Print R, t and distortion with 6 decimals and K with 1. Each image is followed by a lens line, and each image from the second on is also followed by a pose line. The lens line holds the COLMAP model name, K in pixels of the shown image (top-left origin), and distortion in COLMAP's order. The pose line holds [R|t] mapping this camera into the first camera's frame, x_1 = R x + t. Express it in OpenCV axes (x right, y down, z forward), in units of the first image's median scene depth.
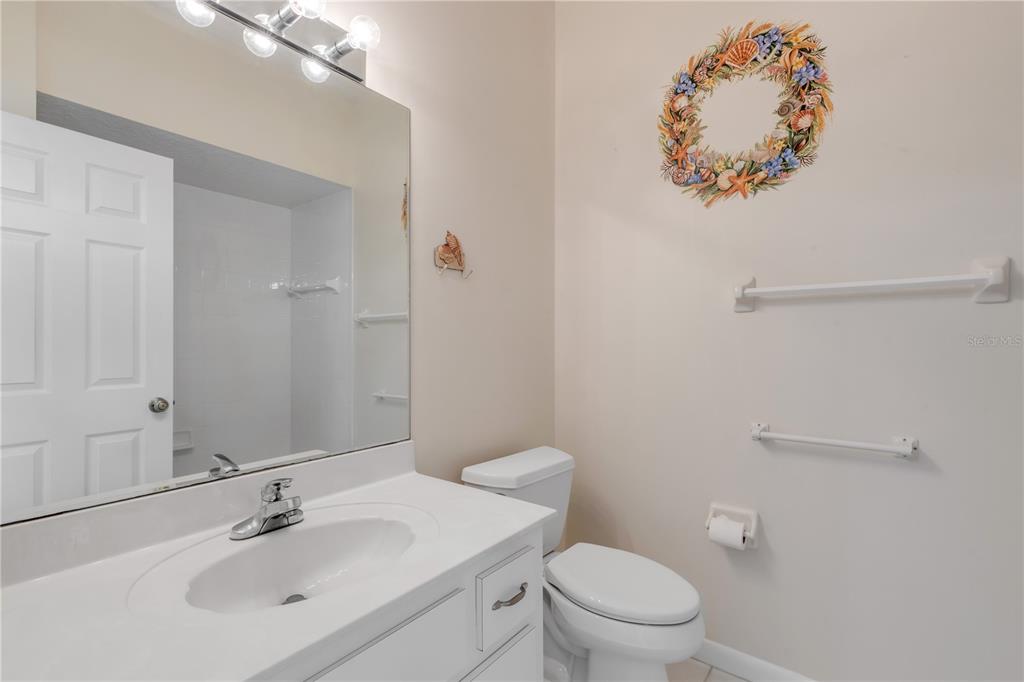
lens RADIAL K [[486.0, 0, 506.7], [0, 486.0, 341.0], [0, 0, 1]] dist [-0.001398, 0.001202]
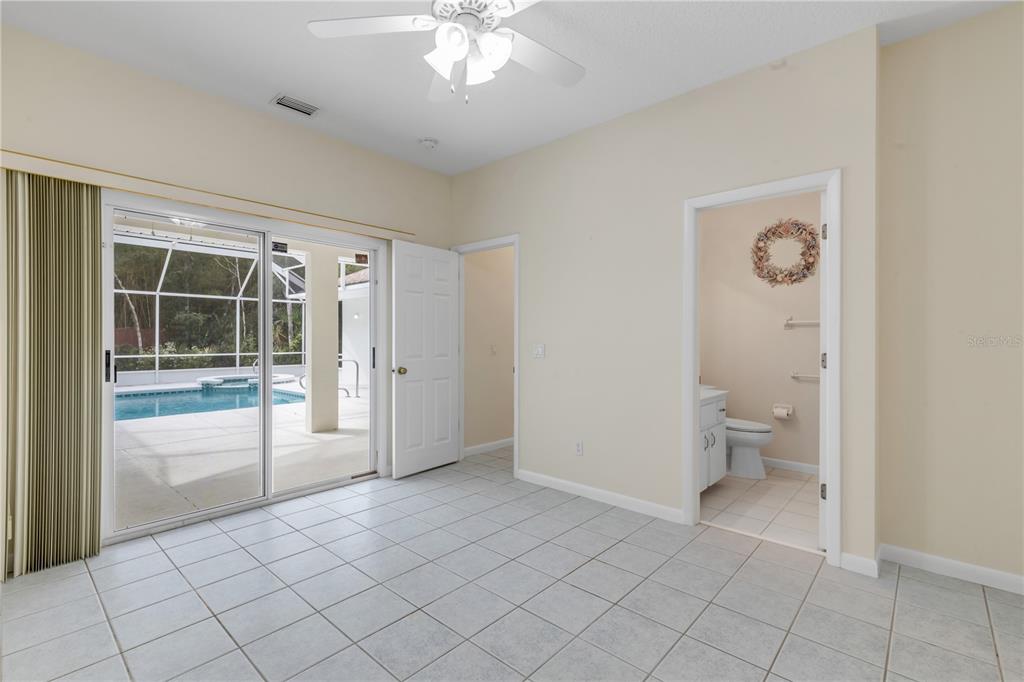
lens RADIAL K [[460.7, 0, 516.7], [0, 460.7, 339.4], [0, 0, 1]] dist [0.002230, 0.000159]
pose [[0.996802, 0.002768, -0.079865, -0.757498], [-0.003059, 0.999989, -0.003522, 0.005734], [0.079854, 0.003755, 0.996800, -1.571018]]
